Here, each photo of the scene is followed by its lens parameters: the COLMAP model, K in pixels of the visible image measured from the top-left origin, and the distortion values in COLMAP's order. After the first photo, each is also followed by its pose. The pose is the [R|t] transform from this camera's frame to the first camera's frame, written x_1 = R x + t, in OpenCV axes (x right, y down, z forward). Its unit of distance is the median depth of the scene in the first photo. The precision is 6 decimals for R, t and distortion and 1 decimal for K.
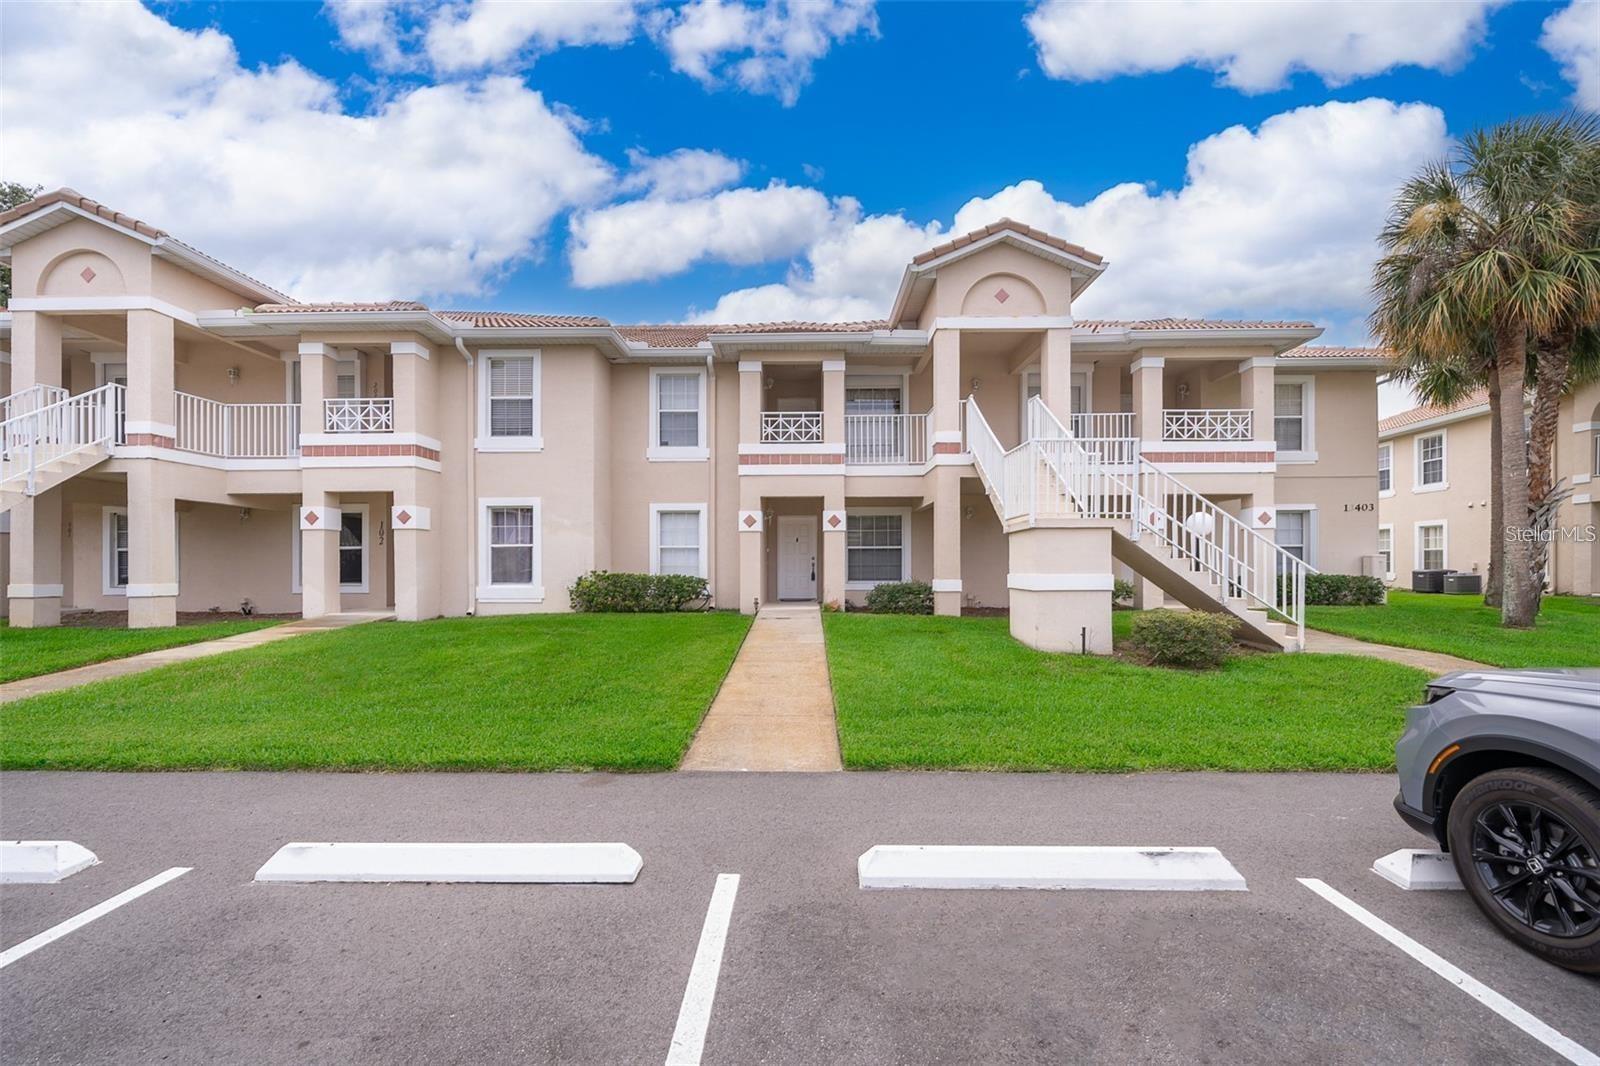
lens RADIAL K [[674.1, 0, 801.4], [0, 674.1, 564.0], [0, 0, 1]] dist [-0.000676, 0.000209]
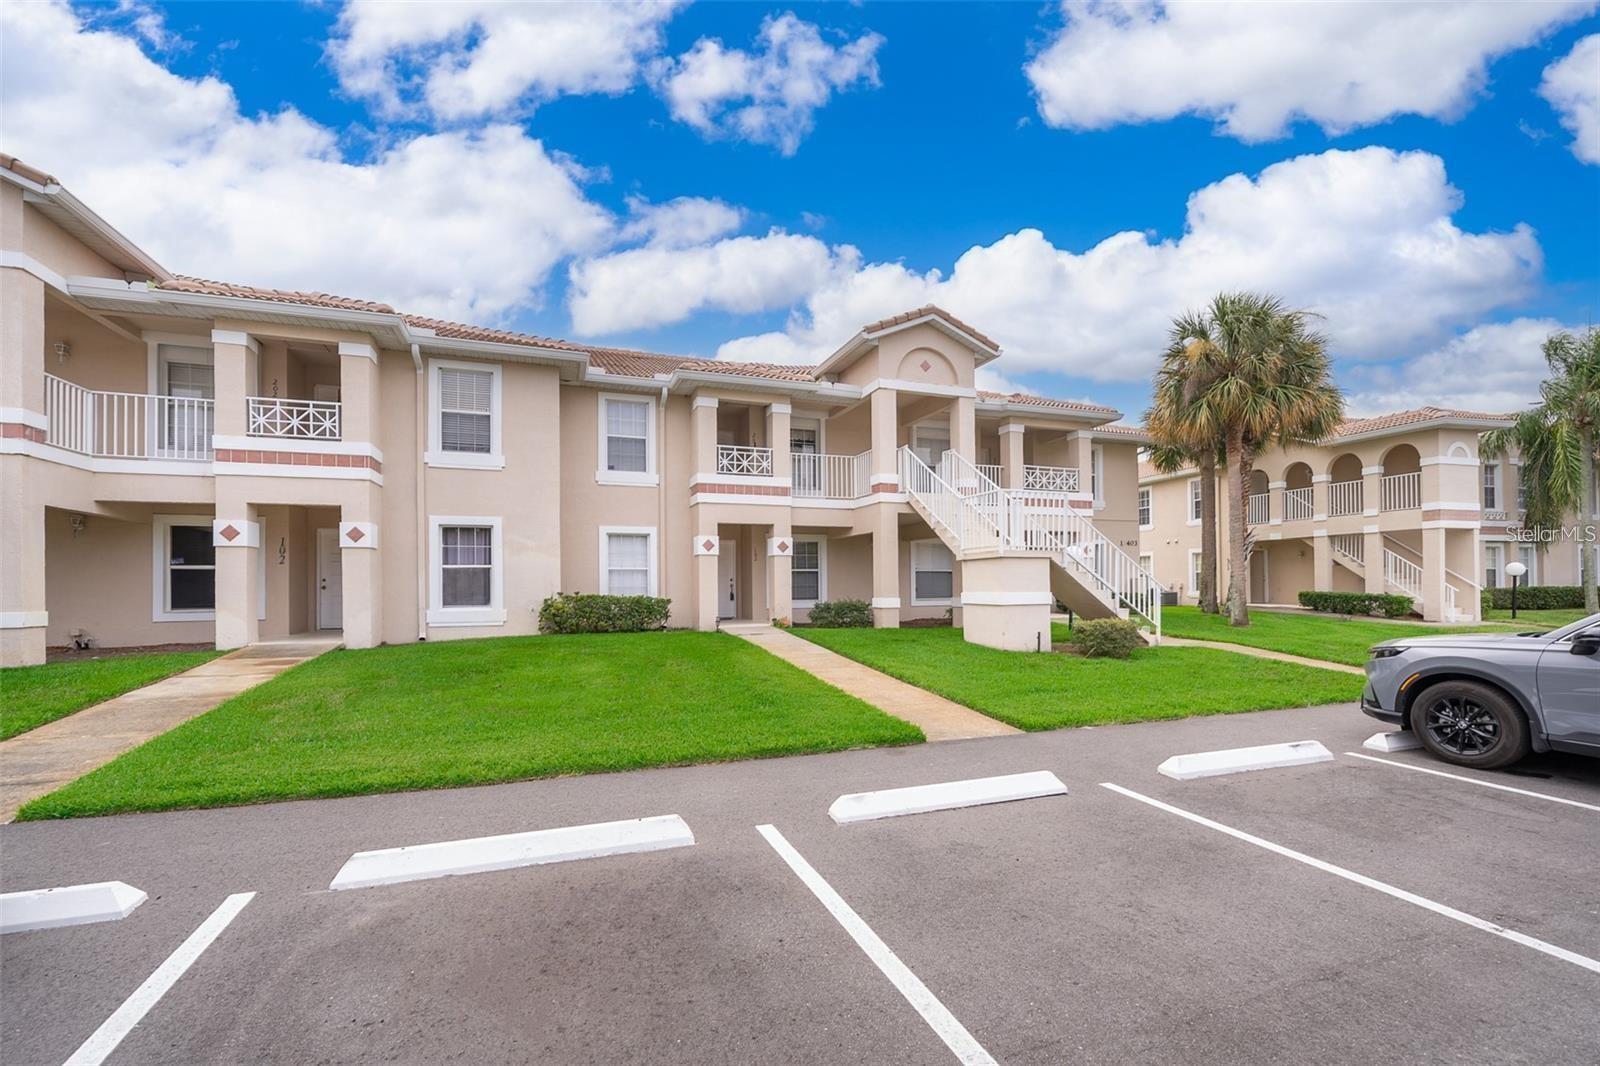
lens RADIAL K [[672.4, 0, 794.6], [0, 672.4, 574.8], [0, 0, 1]] dist [0.000111, -0.000107]
pose [[0.937565, 0.003161, 0.347796, -0.327647], [0.002106, 0.999889, -0.014766, -0.000540], [-0.347804, 0.014577, 0.937454, -0.054286]]
